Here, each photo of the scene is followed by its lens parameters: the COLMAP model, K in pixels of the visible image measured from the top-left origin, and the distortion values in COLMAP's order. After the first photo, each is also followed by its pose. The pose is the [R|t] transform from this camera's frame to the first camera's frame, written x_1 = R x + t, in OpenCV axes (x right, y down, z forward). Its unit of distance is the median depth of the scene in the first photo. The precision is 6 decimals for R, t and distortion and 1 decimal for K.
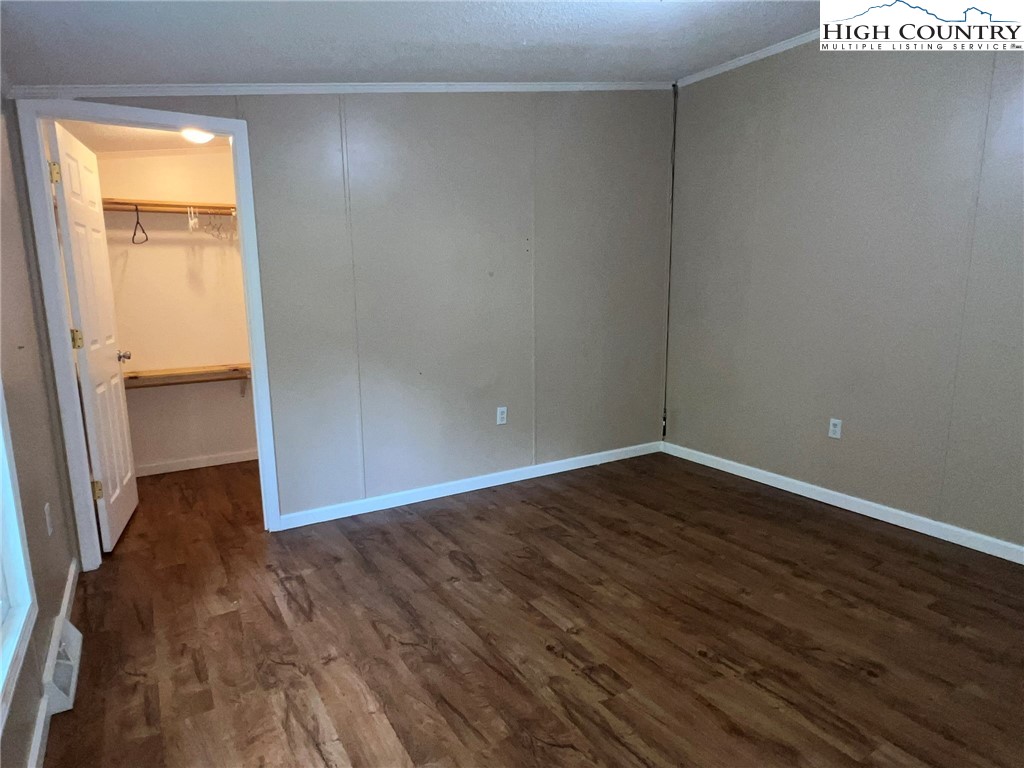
lens RADIAL K [[600.7, 0, 513.8], [0, 600.7, 384.9], [0, 0, 1]] dist [-0.001404, -0.001215]
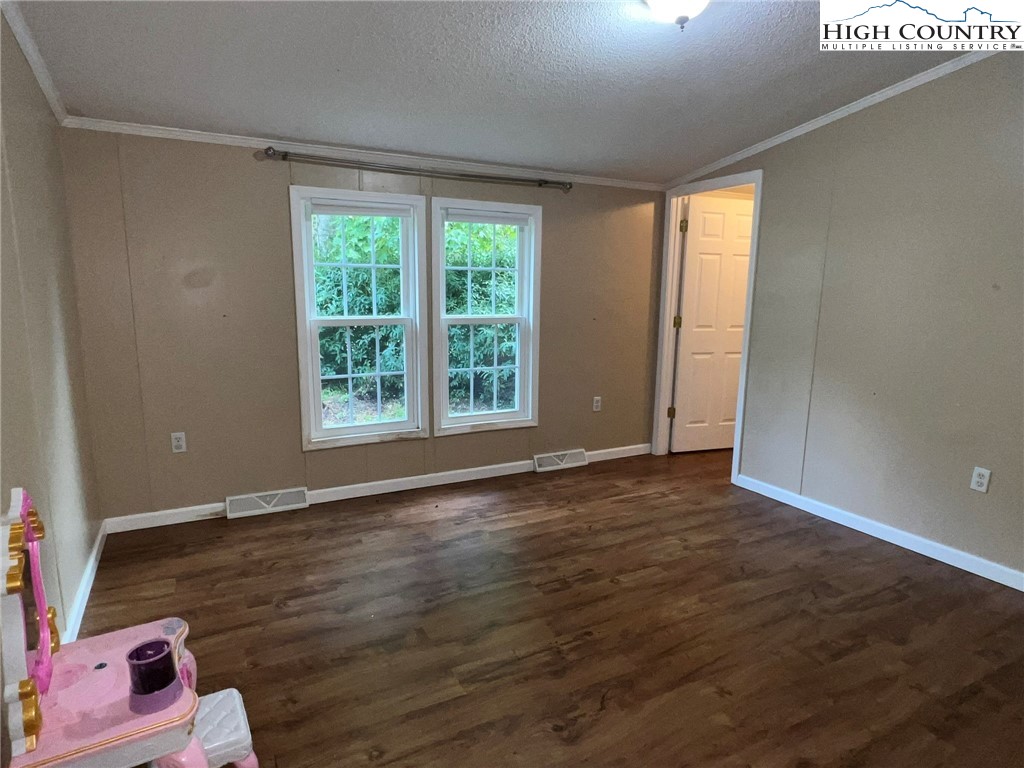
lens RADIAL K [[600.7, 0, 508.8], [0, 600.7, 387.0], [0, 0, 1]] dist [-0.001404, -0.001215]
pose [[-0.066071, 0.174689, -0.982404, 1.044548], [-0.178909, 0.966526, 0.183898, -0.130462], [0.981645, 0.187911, -0.032606, 0.635417]]
